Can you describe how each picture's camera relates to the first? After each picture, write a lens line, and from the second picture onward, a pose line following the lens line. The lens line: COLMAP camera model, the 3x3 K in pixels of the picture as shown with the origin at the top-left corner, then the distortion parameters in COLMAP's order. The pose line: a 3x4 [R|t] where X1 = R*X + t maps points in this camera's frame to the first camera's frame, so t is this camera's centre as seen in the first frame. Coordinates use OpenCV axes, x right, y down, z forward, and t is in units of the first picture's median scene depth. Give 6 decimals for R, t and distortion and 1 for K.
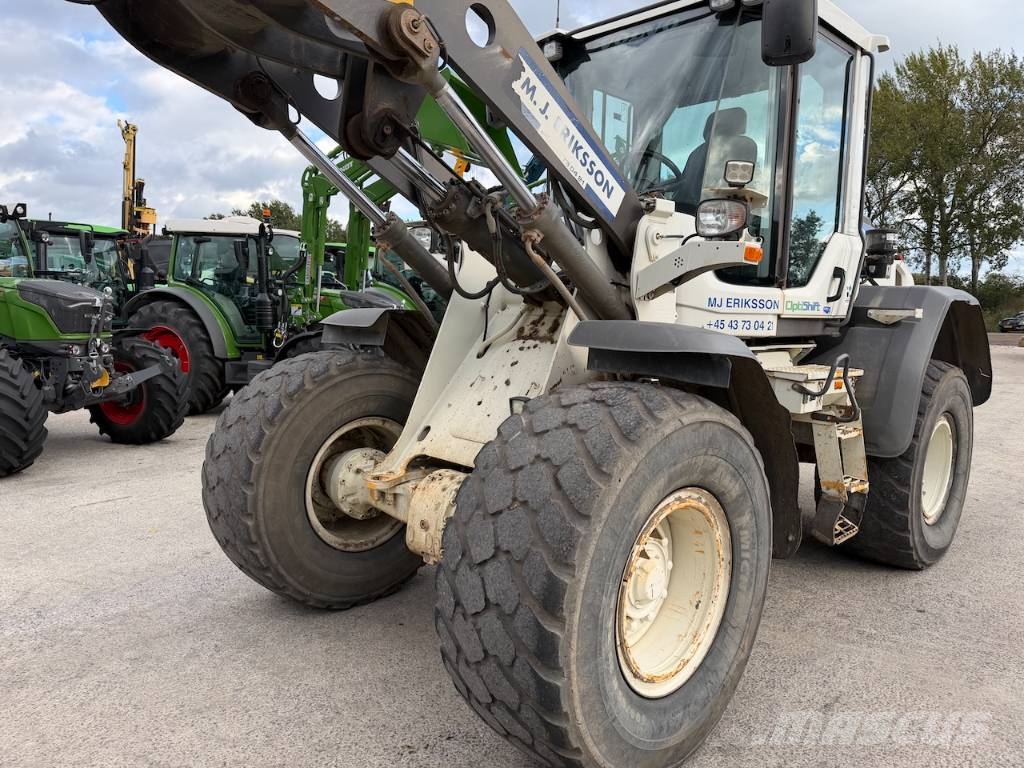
lens RADIAL K [[715.9, 0, 517.7], [0, 715.9, 380.4], [0, 0, 1]] dist [0.123711, -0.206895]
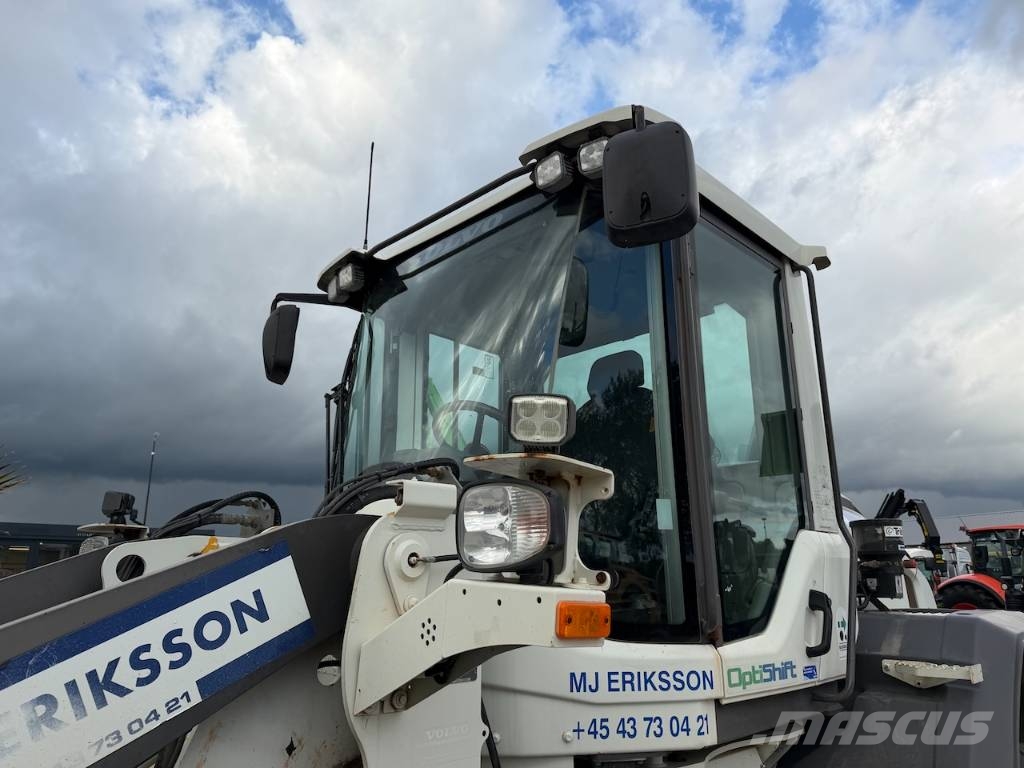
lens RADIAL K [[727.0, 0, 509.8], [0, 727.0, 378.2], [0, 0, 1]] dist [0.000975, -0.003210]
pose [[0.999558, -0.025579, 0.015165, 0.211789], [0.029414, 0.925401, -0.377846, -0.109638], [-0.004369, 0.378125, 0.925744, 0.442785]]
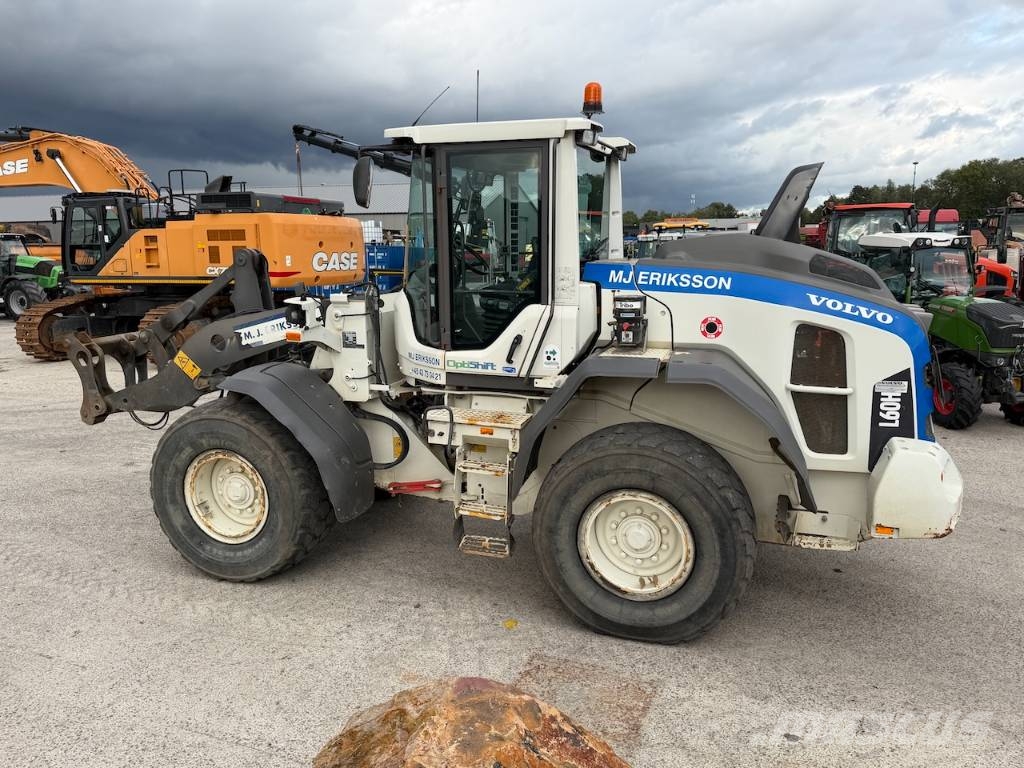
lens RADIAL K [[785.5, 0, 512.0], [0, 785.5, 384.0], [0, 0, 1]] dist [0.134170, -0.302429]
pose [[0.434158, 0.139689, -0.889940, 1.710163], [-0.077652, 0.990030, 0.117517, -0.244021], [0.897484, 0.018084, 0.440677, 0.465175]]
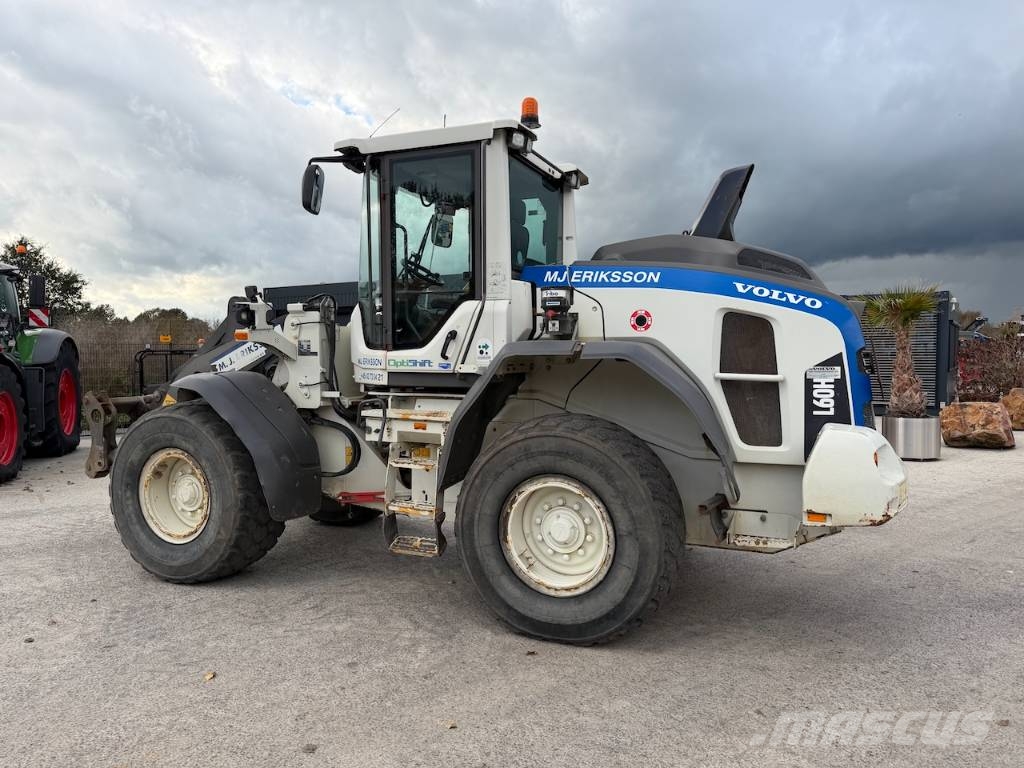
lens RADIAL K [[711.5, 0, 512.0], [0, 711.5, 384.0], [0, 0, 1]] dist [0.121899, -0.203989]
pose [[0.369010, 0.010816, -0.929362, 1.694737], [-0.088163, 0.995831, -0.023416, -0.052571], [0.925234, 0.090576, 0.368425, 0.720001]]
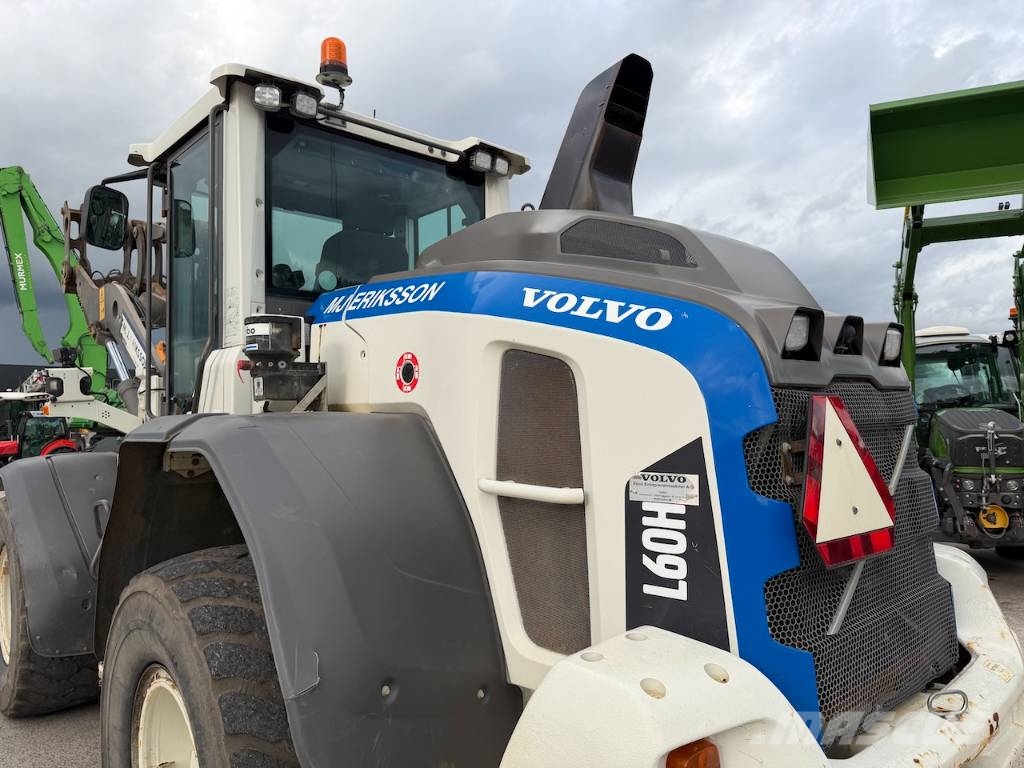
lens RADIAL K [[715.9, 0, 517.7], [0, 715.9, 380.4], [0, 0, 1]] dist [0.123711, -0.206895]
pose [[-0.047560, -0.077983, -0.995820, 1.293629], [-0.097629, 0.992537, -0.073063, -0.162211], [0.994086, 0.093746, -0.054819, 1.494603]]
